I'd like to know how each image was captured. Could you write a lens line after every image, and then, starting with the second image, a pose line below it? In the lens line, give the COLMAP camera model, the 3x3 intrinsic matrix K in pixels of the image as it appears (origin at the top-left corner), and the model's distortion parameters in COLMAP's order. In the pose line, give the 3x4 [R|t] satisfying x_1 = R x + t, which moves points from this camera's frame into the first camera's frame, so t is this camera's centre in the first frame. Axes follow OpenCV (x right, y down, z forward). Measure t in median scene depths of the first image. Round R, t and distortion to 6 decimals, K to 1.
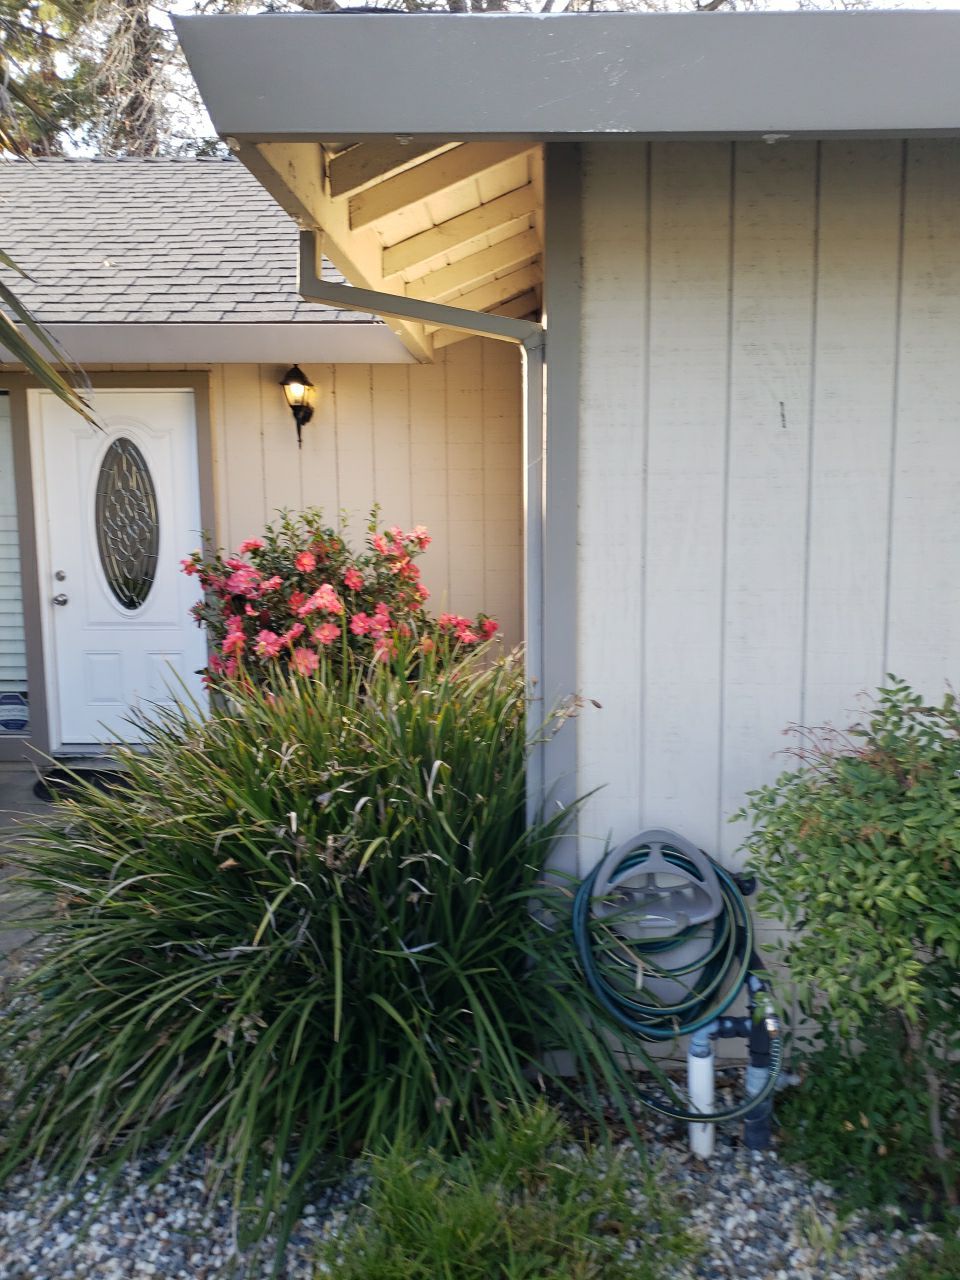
lens RADIAL K [[1039.0, 0, 478.6], [0, 1039.0, 630.6], [0, 0, 1]] dist [0.001764, 0.010376]
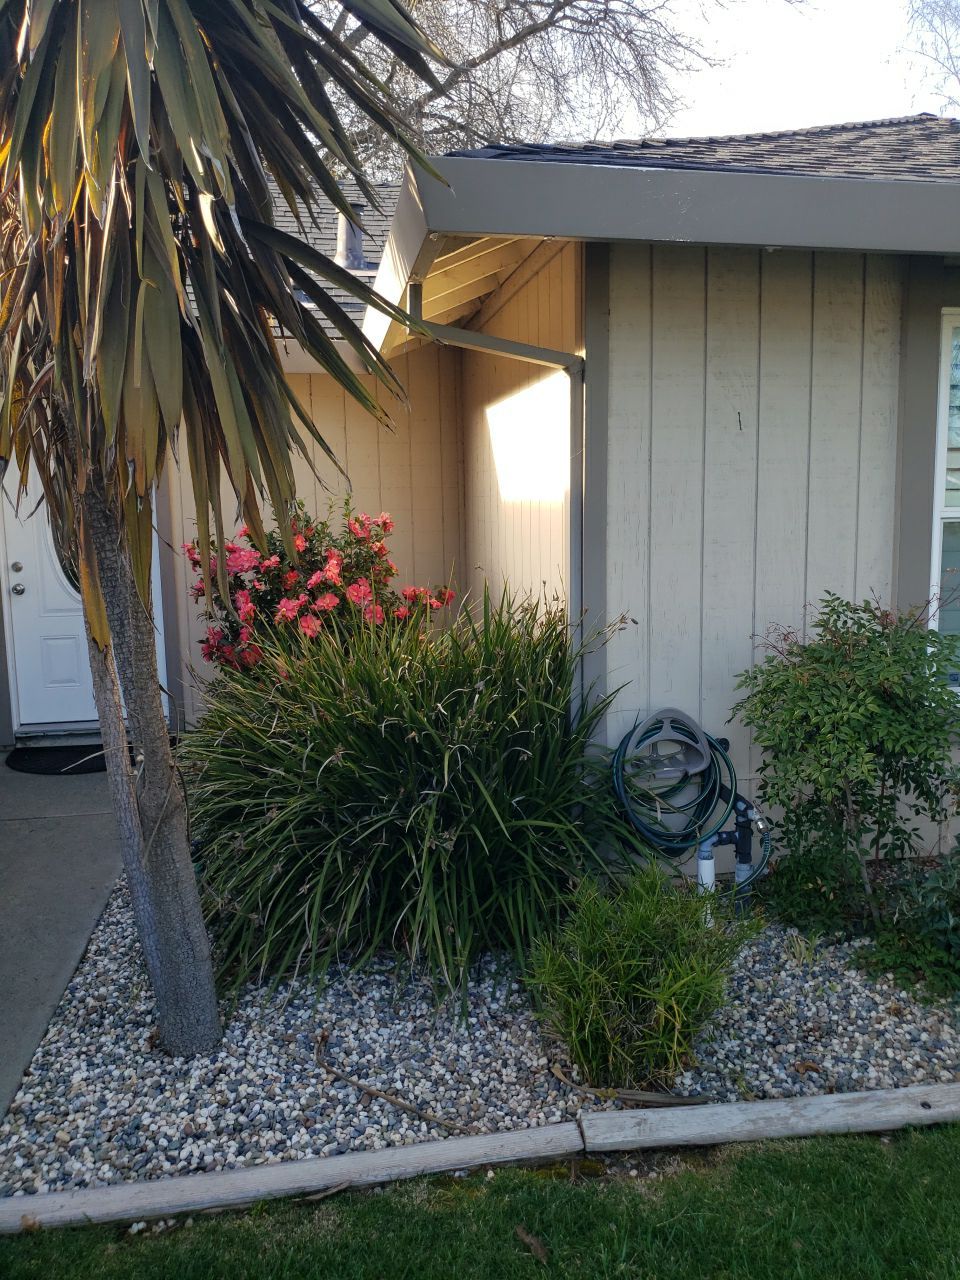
lens RADIAL K [[1039.0, 0, 482.1], [0, 1039.0, 650.6], [0, 0, 1]] dist [0.001764, 0.010376]
pose [[0.976168, -0.041768, 0.212957, -0.381664], [0.038556, 0.999072, 0.019218, 0.071650], [-0.213562, -0.010549, 0.976872, -0.349600]]
